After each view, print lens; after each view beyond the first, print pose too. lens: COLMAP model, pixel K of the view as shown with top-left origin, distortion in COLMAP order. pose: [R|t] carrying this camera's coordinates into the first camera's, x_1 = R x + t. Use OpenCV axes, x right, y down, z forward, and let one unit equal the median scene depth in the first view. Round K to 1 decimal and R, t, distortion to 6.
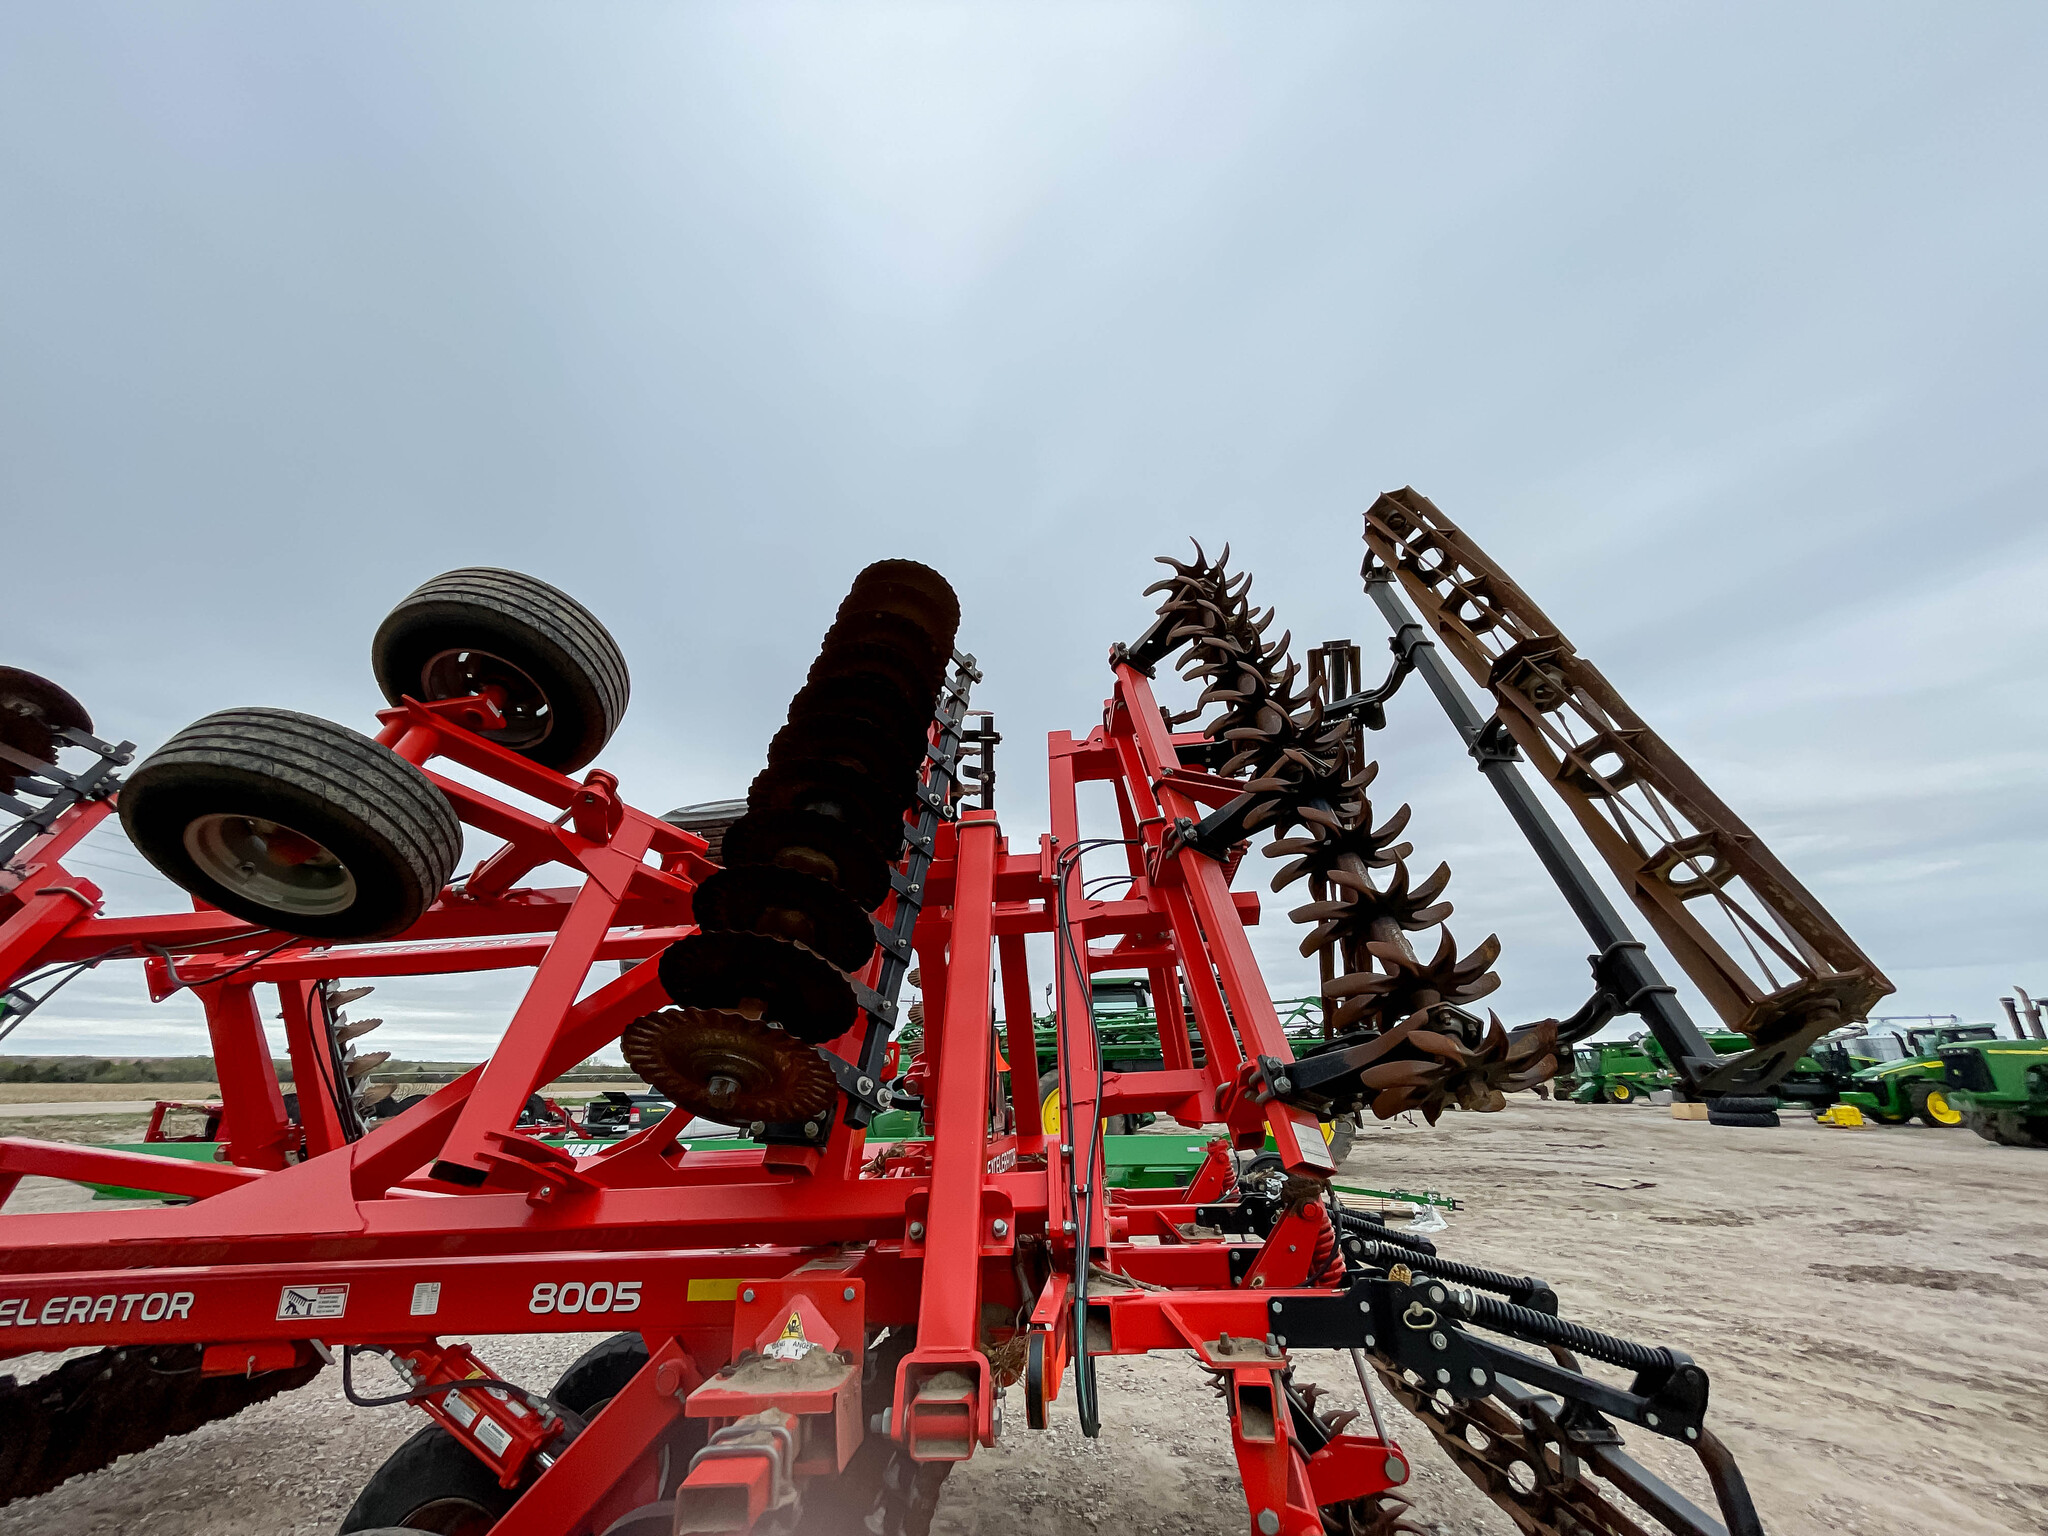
lens RADIAL K [[824.4, 0, 1020.9], [0, 824.4, 770.1], [0, 0, 1]] dist [-0.003102, -0.000283]
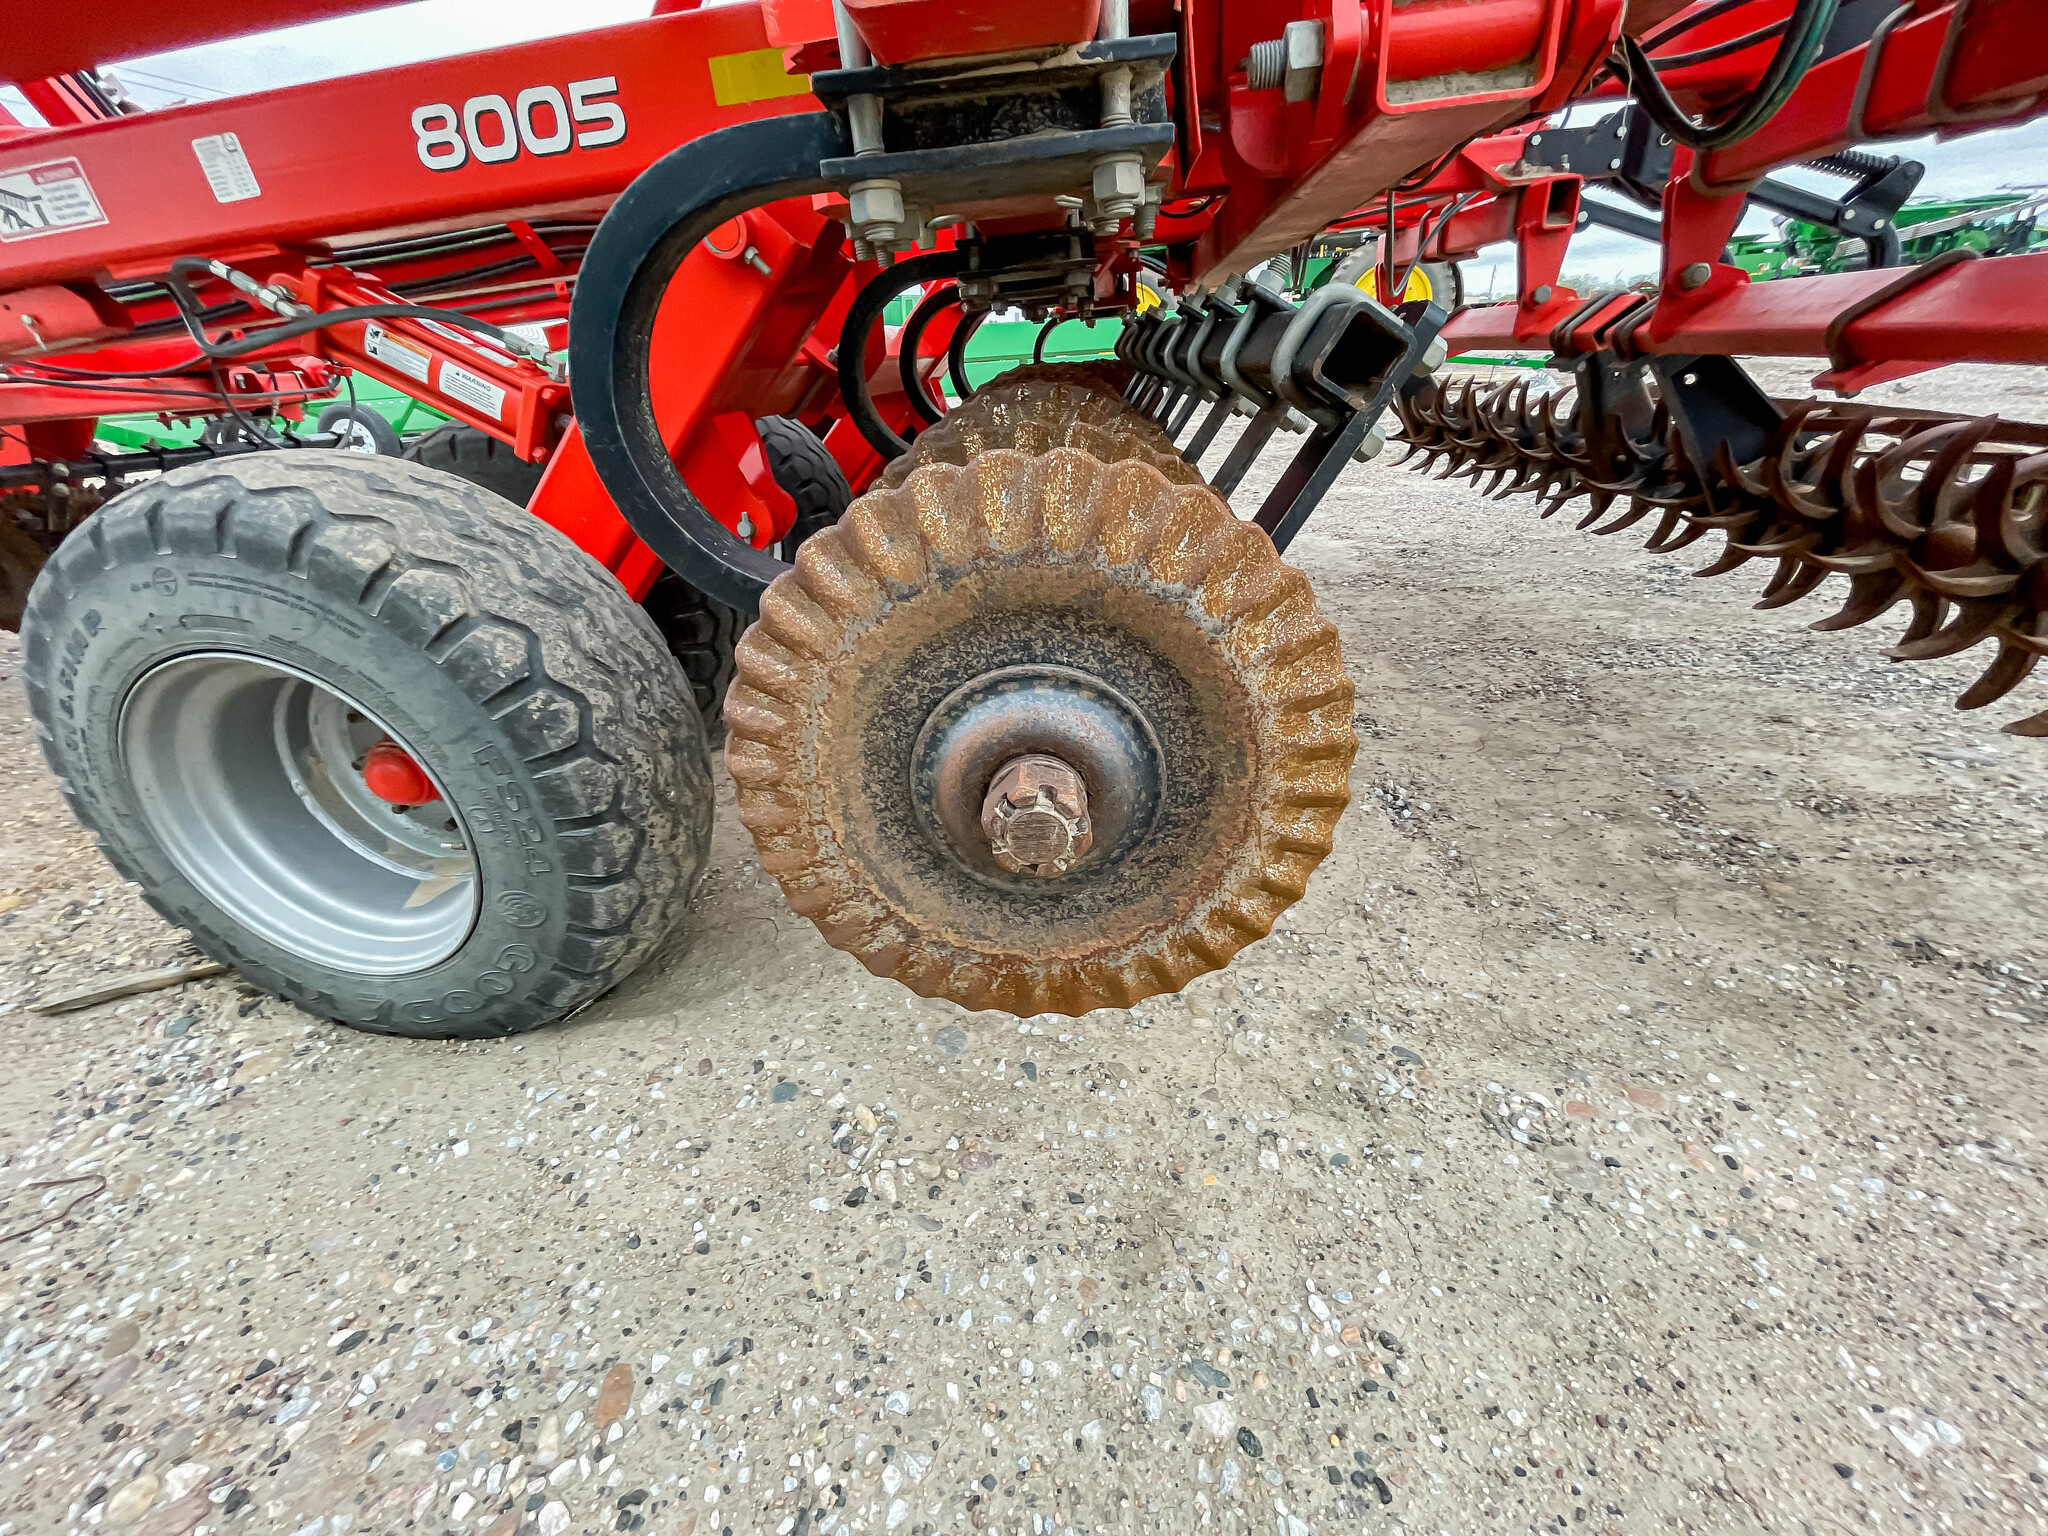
lens RADIAL K [[824.4, 0, 1020.9], [0, 824.4, 770.1], [0, 0, 1]] dist [-0.003102, -0.000283]
pose [[0.998528, -0.037514, -0.039170, -0.217077], [0.054196, 0.662014, 0.747529, 0.541554], [-0.002112, -0.748552, 0.663073, 0.372249]]
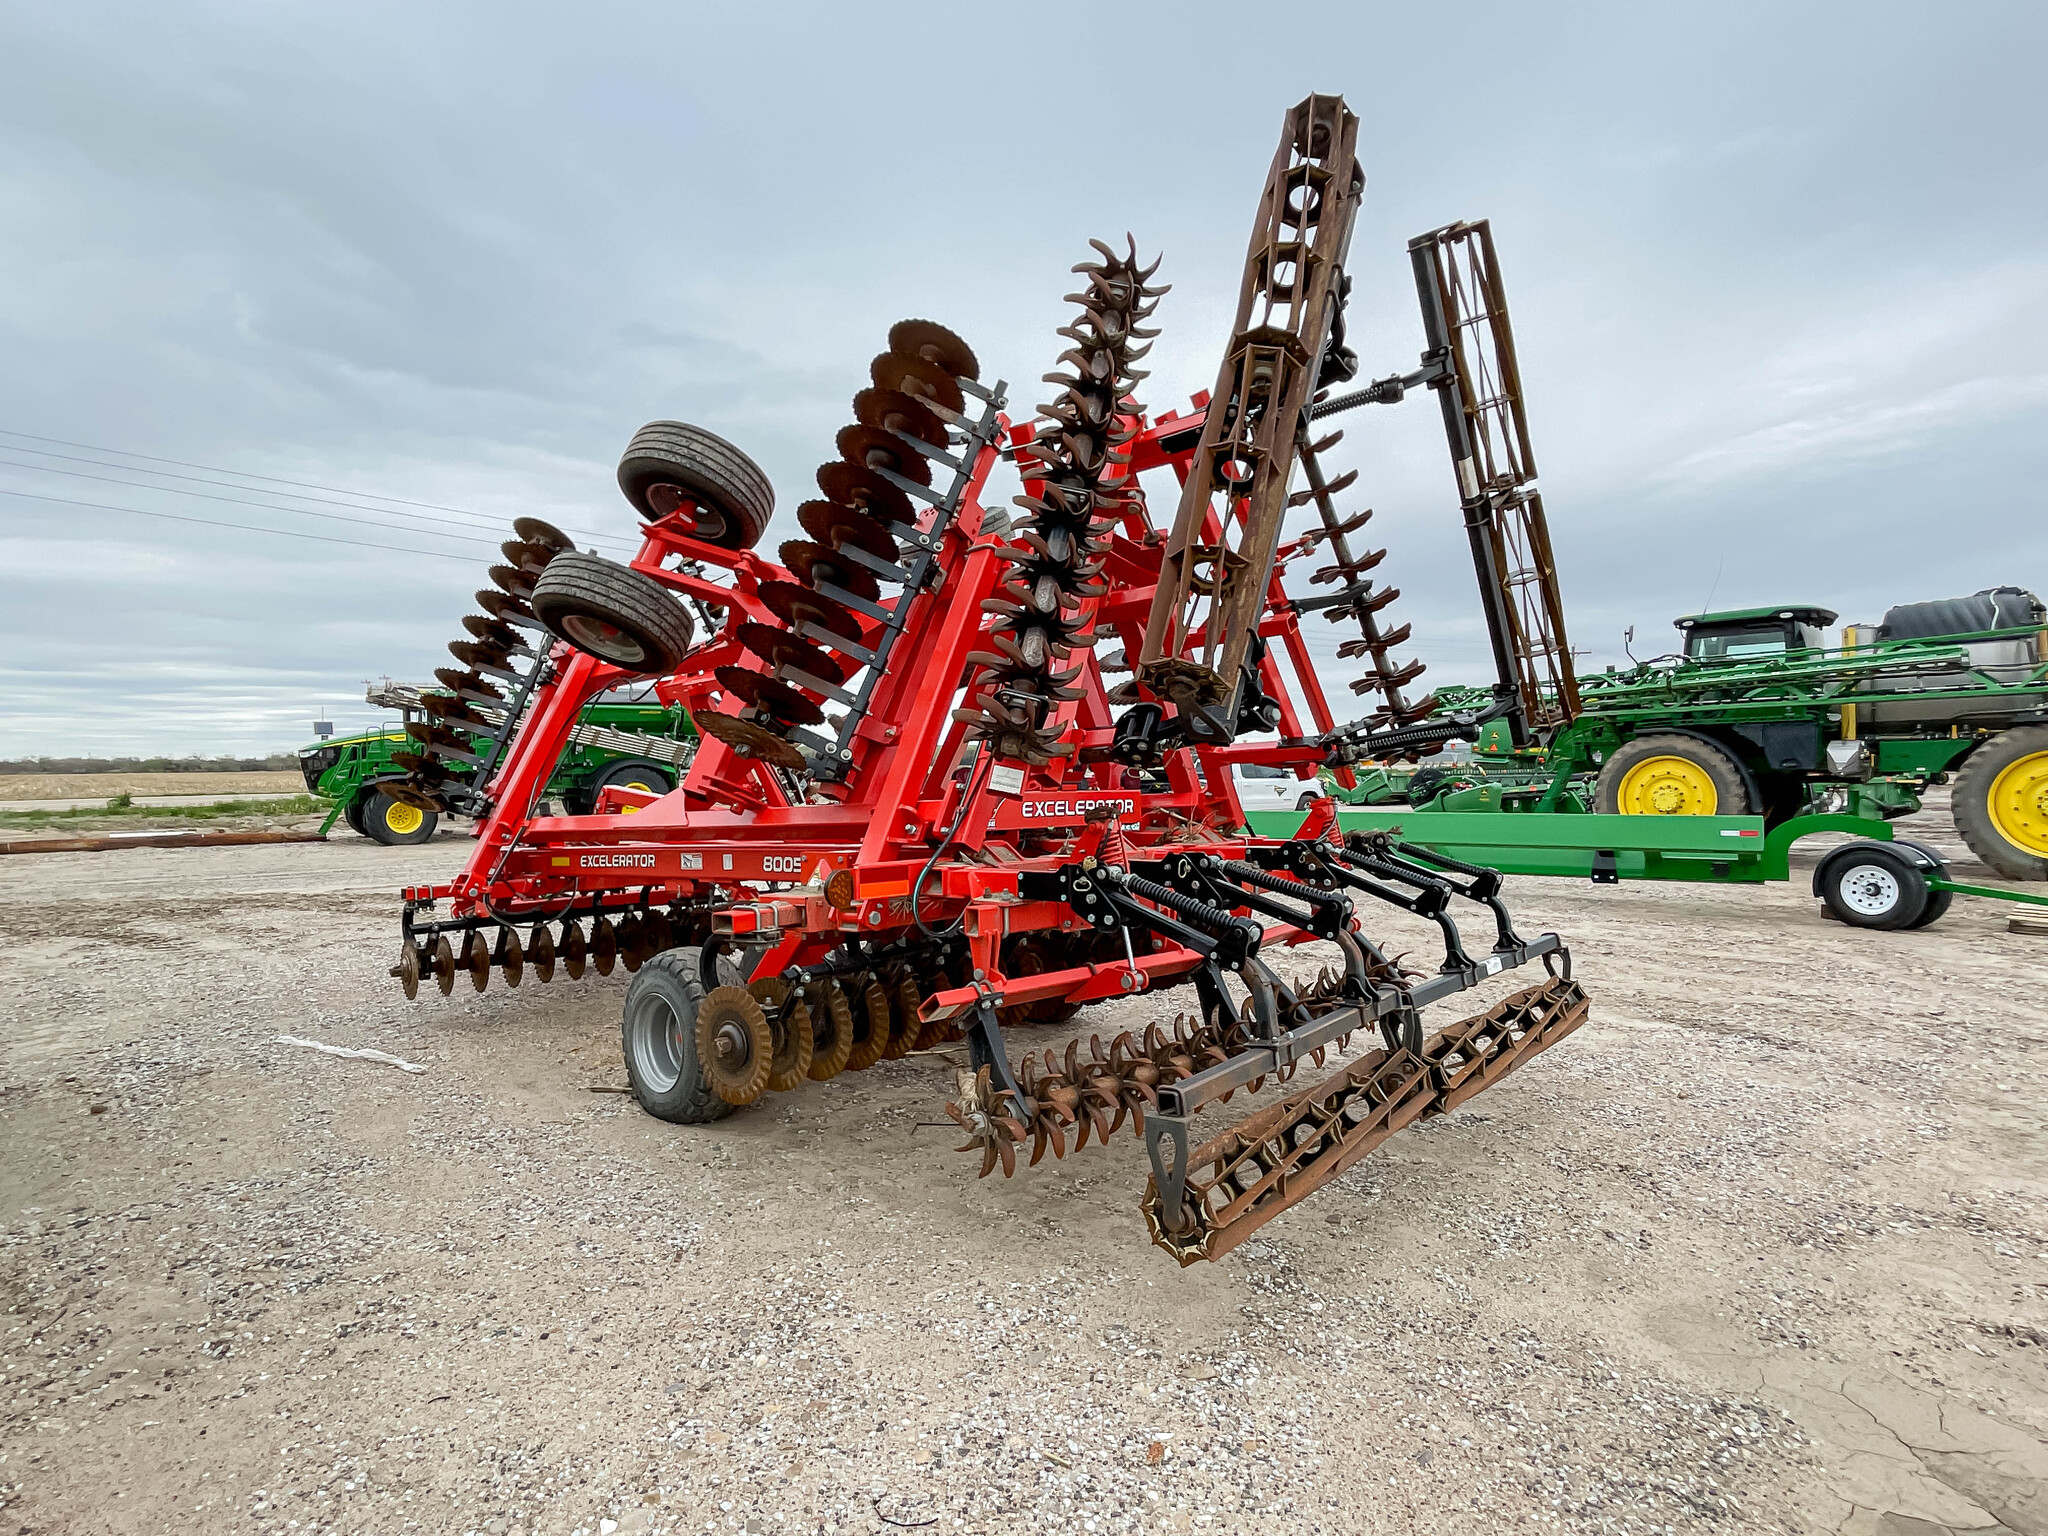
lens RADIAL K [[1075.2, 0, 1020.3], [0, 1075.2, 780.9], [0, 0, 1]] dist [-0.001360, -0.000963]
pose [[0.810849, 0.003659, -0.585243, 1.222041], [0.214129, 0.928792, 0.302481, -0.111058], [0.544676, -0.370585, 0.752326, -0.385863]]
